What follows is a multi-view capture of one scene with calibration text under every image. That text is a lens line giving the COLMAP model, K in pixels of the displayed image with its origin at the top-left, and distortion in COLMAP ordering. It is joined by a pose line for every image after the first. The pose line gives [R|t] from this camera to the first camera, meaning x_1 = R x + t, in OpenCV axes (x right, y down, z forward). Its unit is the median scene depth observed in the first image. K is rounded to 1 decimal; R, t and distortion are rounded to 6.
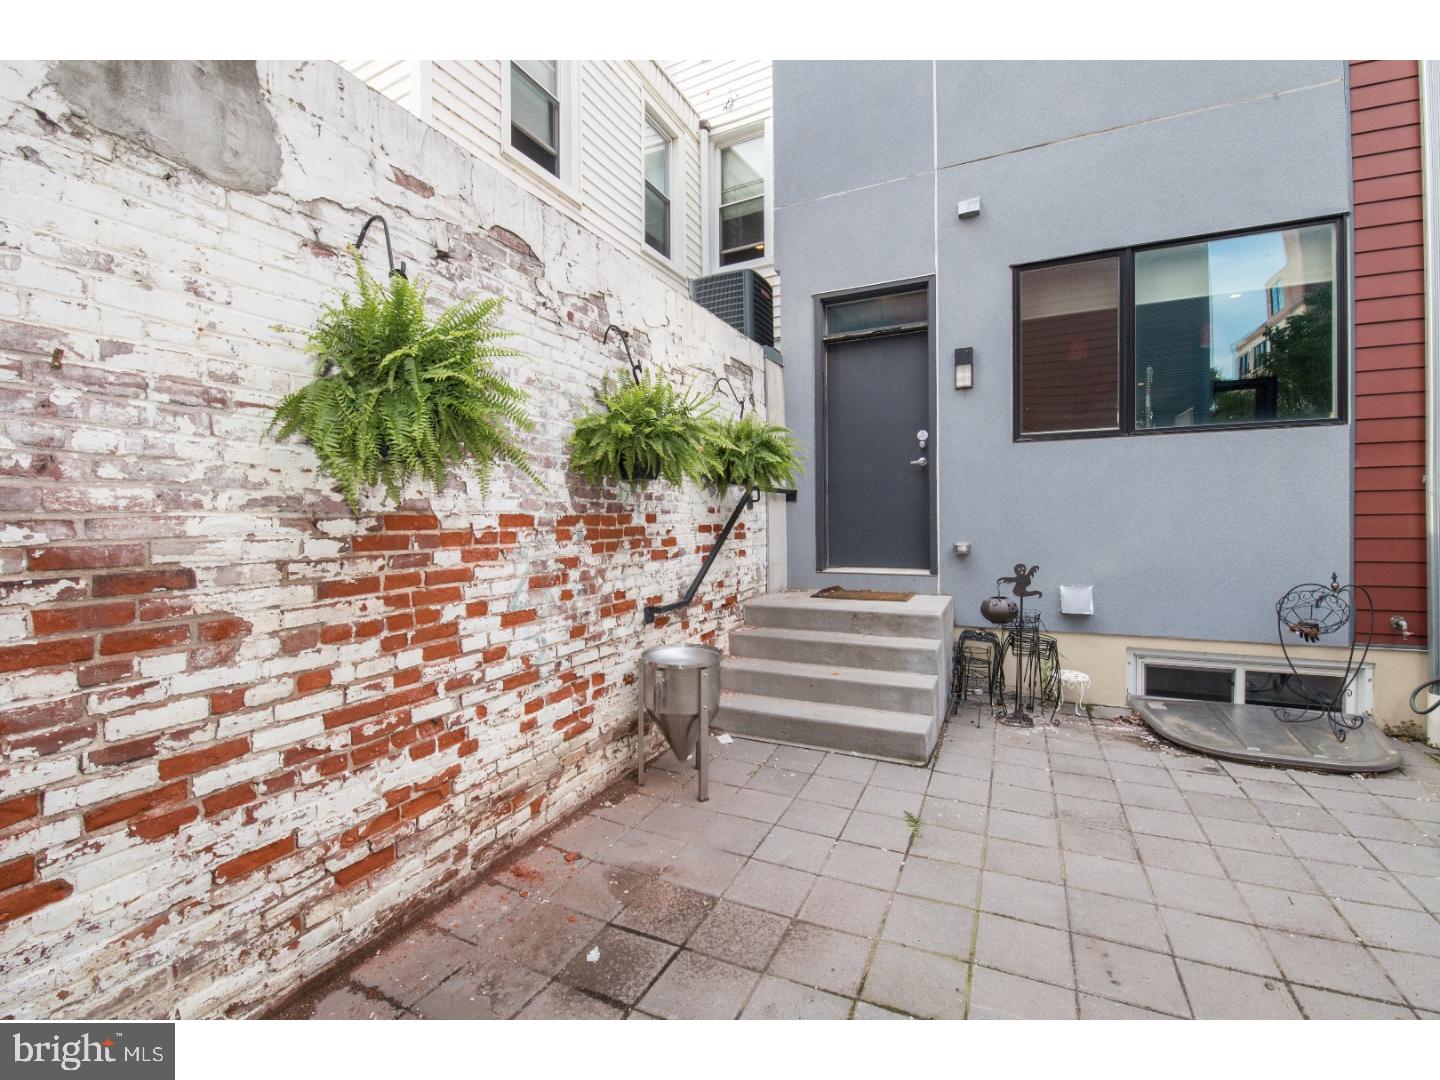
lens RADIAL K [[622.3, 0, 711.8], [0, 622.3, 532.9], [0, 0, 1]] dist [-0.008947, -0.005921]
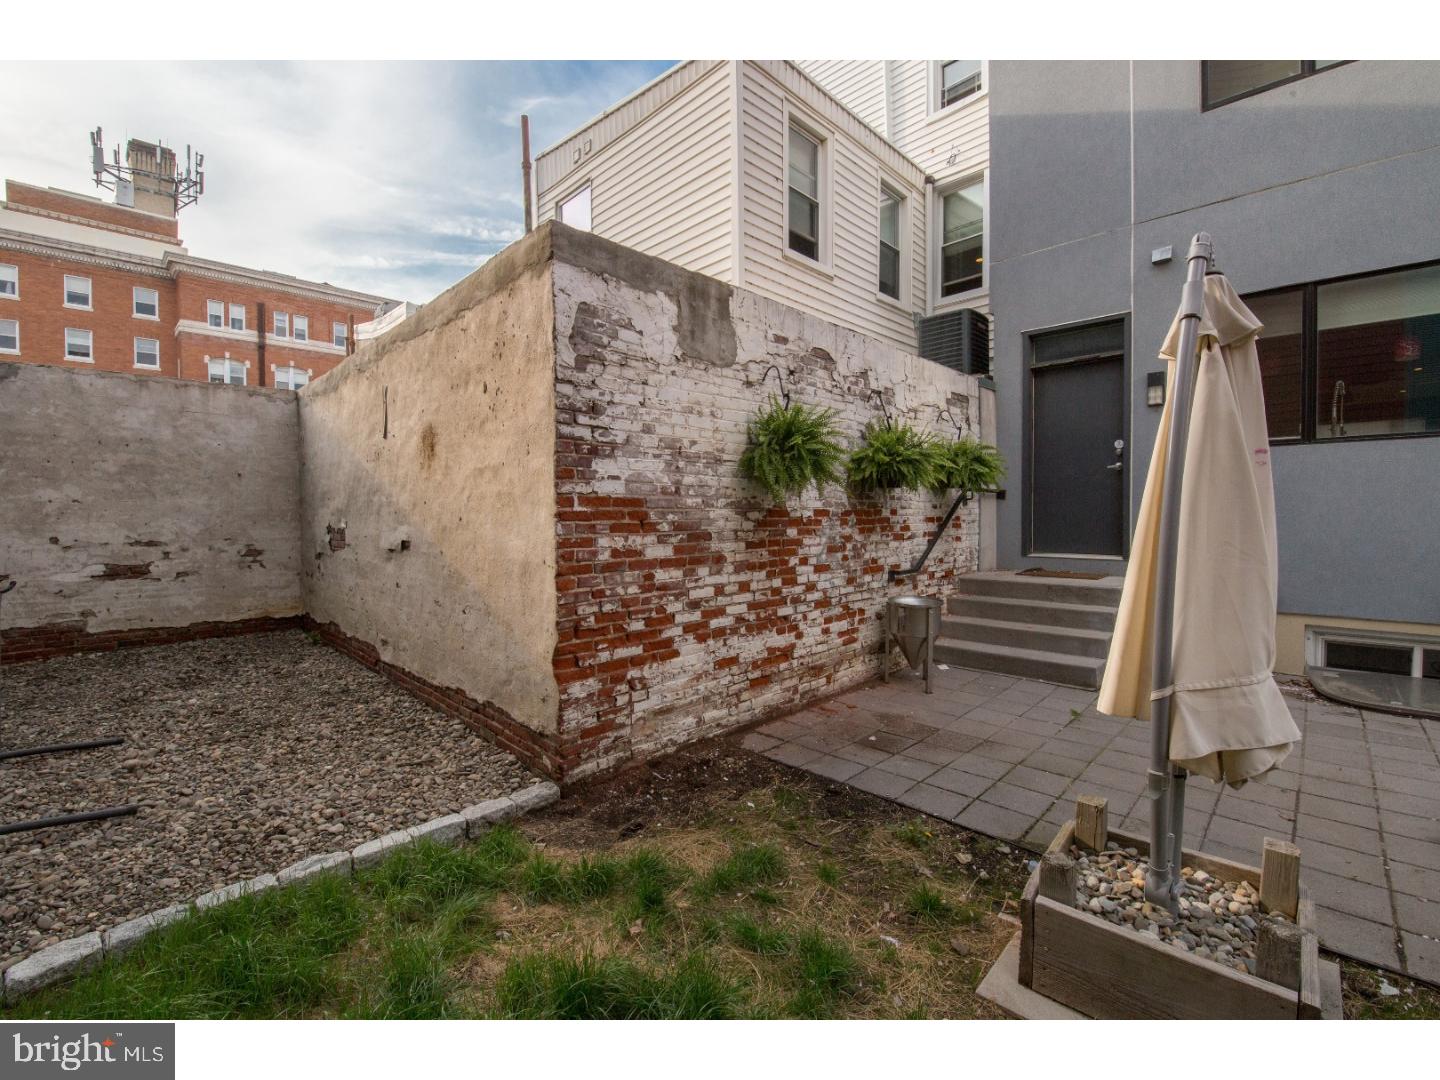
lens RADIAL K [[622.3, 0, 725.1], [0, 622.3, 531.5], [0, 0, 1]] dist [-0.008947, -0.005921]
pose [[0.951840, 0.014302, -0.306260, -0.029582], [-0.011866, 0.999881, 0.009814, 0.016054], [0.306364, -0.005707, 0.951897, -0.651974]]
